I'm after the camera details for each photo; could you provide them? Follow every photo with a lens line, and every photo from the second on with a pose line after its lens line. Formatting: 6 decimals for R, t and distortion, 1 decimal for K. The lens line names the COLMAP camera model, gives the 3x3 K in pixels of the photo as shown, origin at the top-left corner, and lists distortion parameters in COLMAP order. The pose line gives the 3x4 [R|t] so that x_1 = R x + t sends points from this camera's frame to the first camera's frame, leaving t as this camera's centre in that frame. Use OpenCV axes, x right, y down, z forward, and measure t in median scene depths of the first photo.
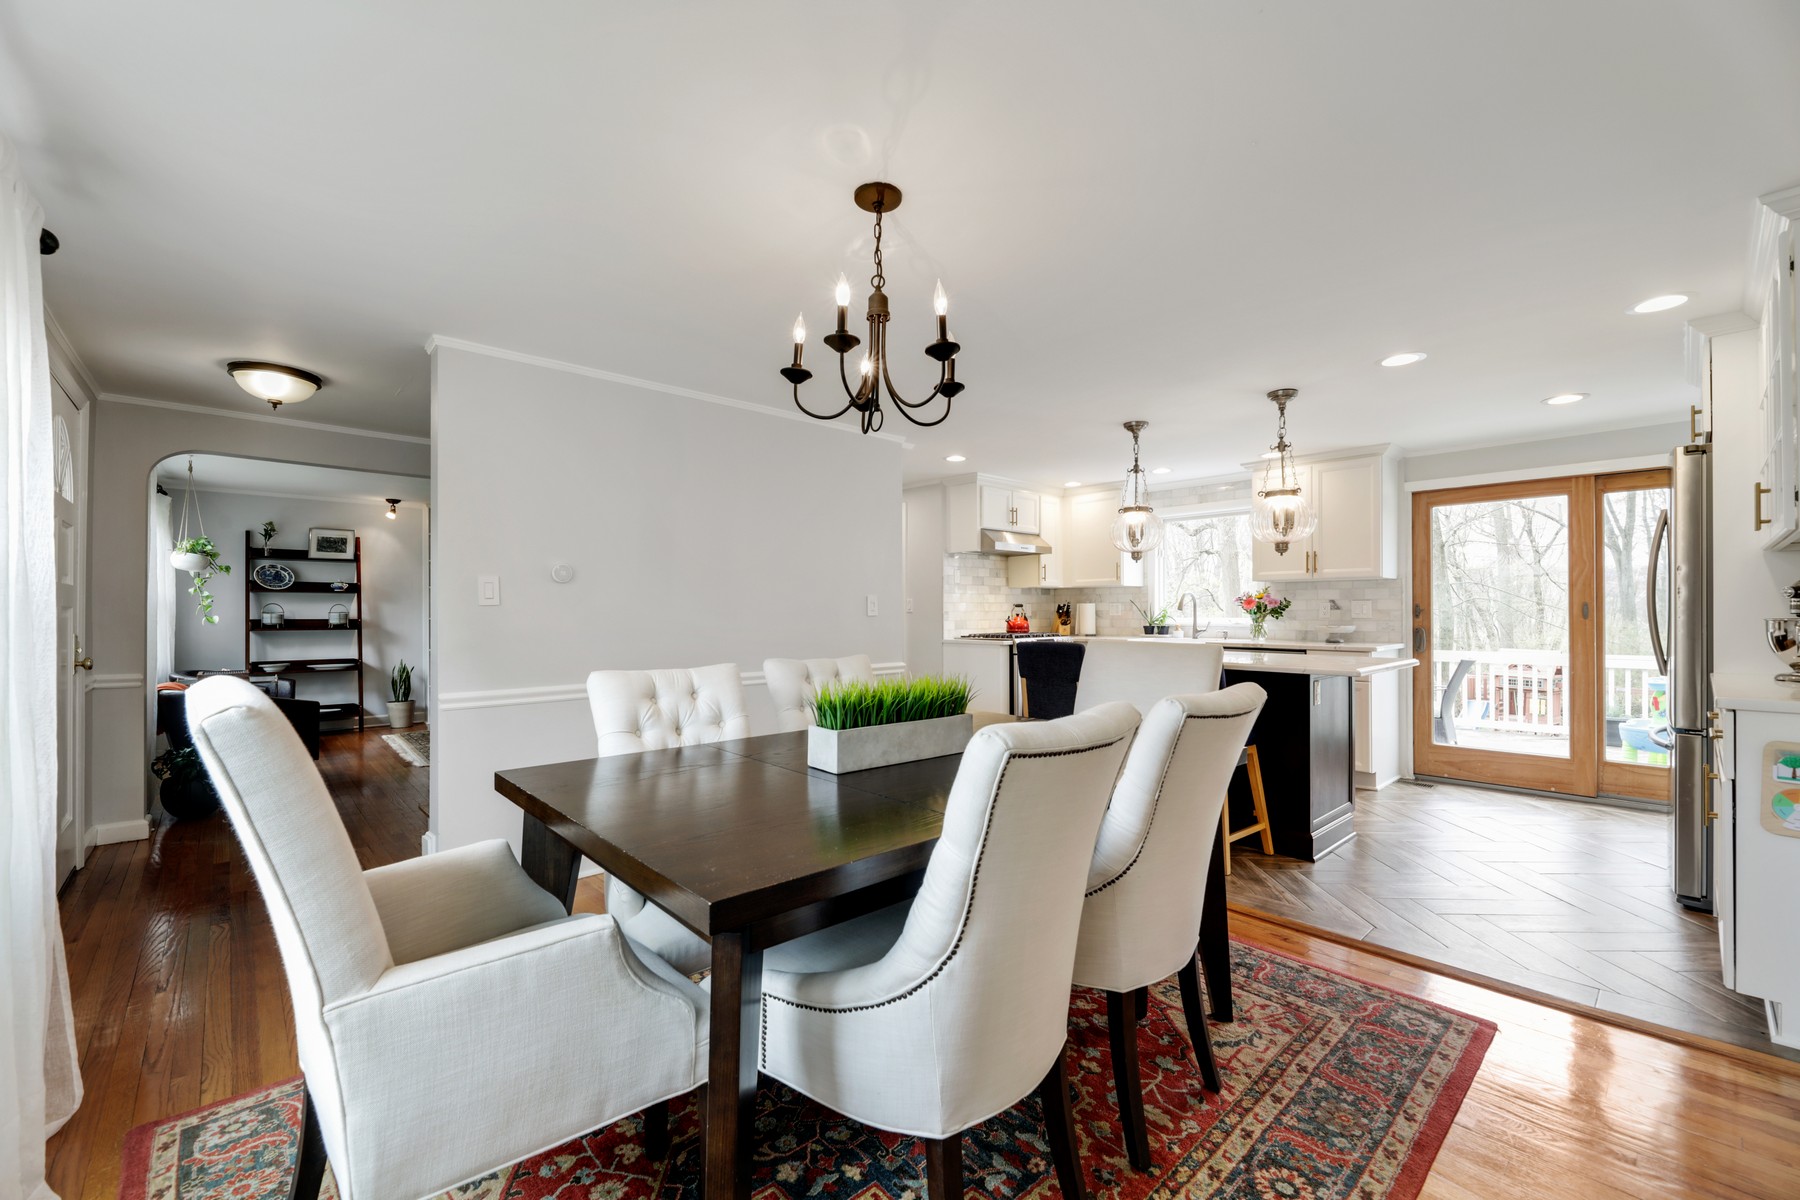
lens RADIAL K [[734.2, 0, 895.2], [0, 734.2, 609.2], [0, 0, 1]] dist [0.000324, -0.003527]
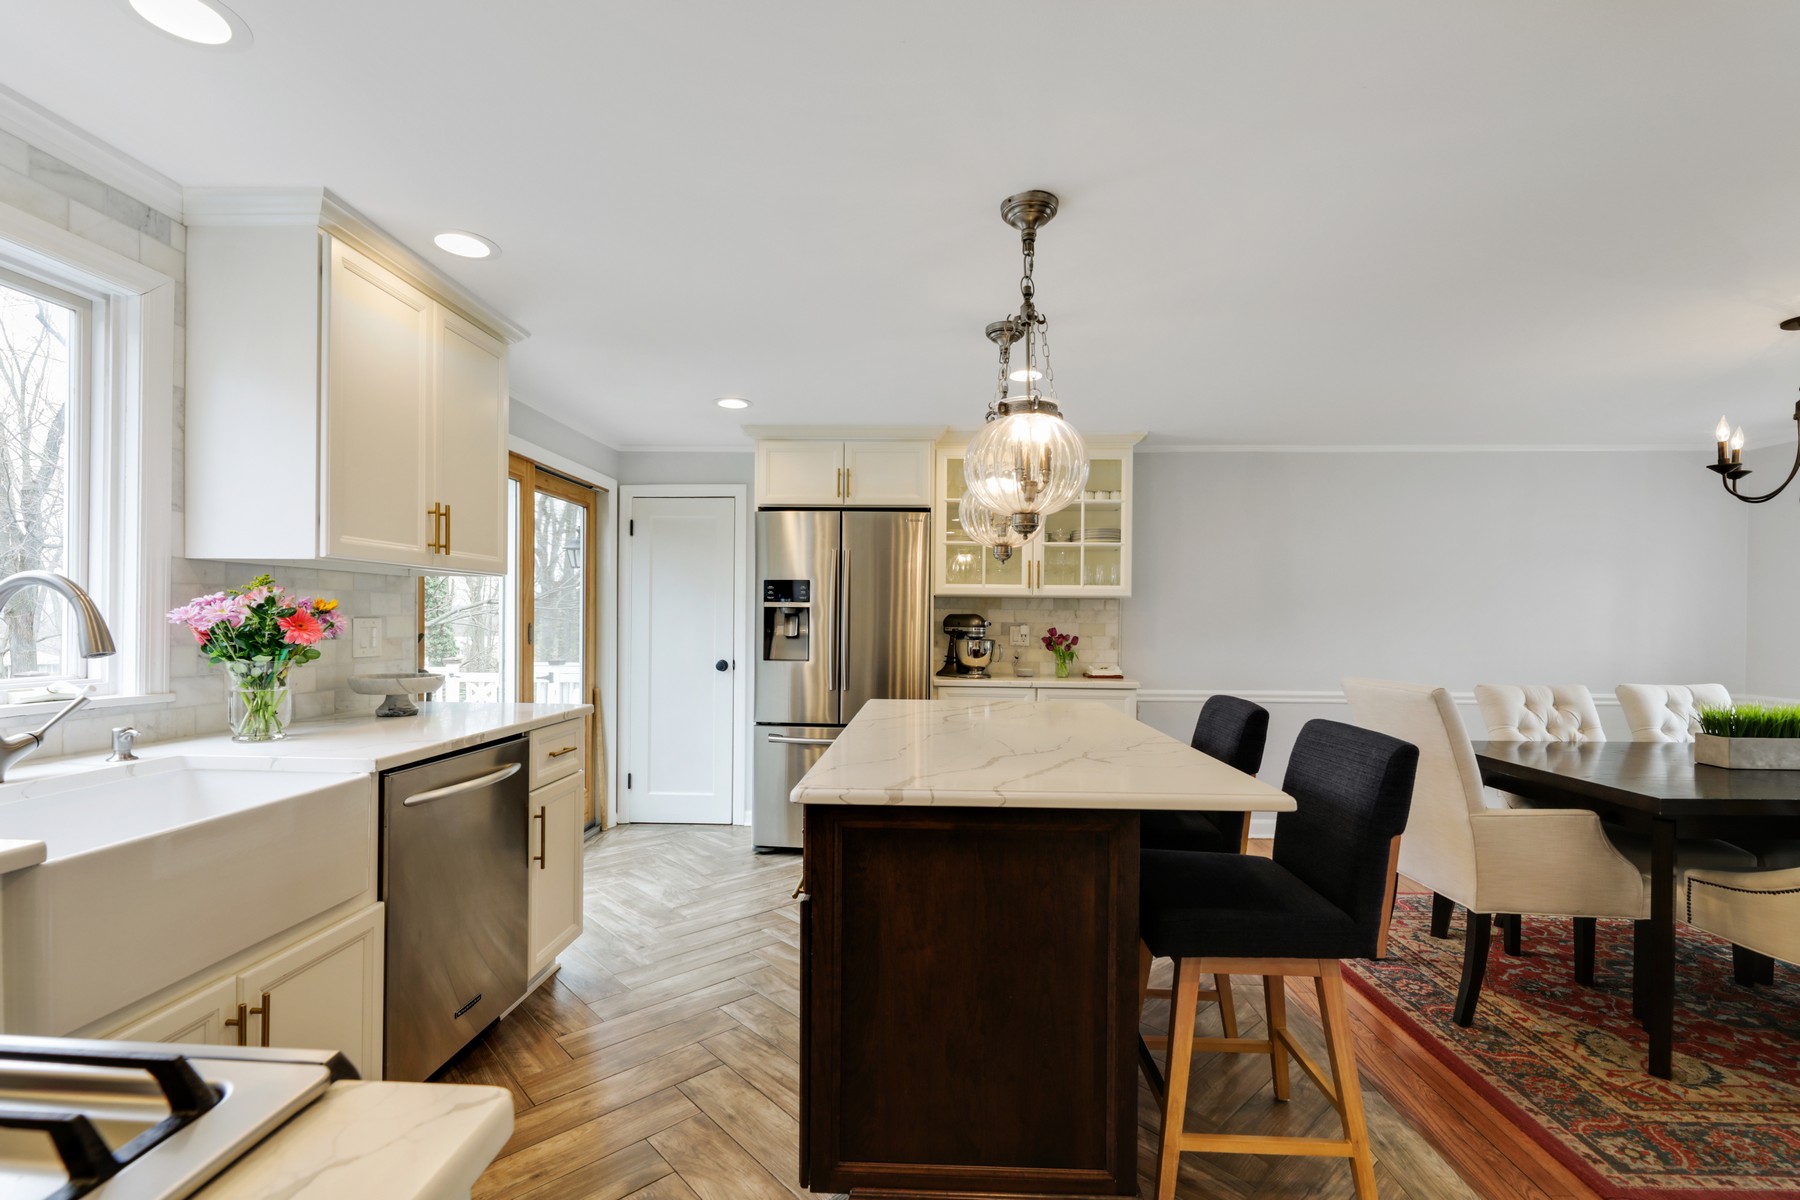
lens RADIAL K [[792.1, 0, 907.0], [0, 792.1, 627.0], [0, 0, 1]] dist [0.000753, -0.001006]
pose [[-0.716442, -0.011861, 0.697546, 0.051915], [-0.010203, 0.999927, 0.006523, -0.013157], [-0.697572, -0.002444, -0.716510, 1.154459]]
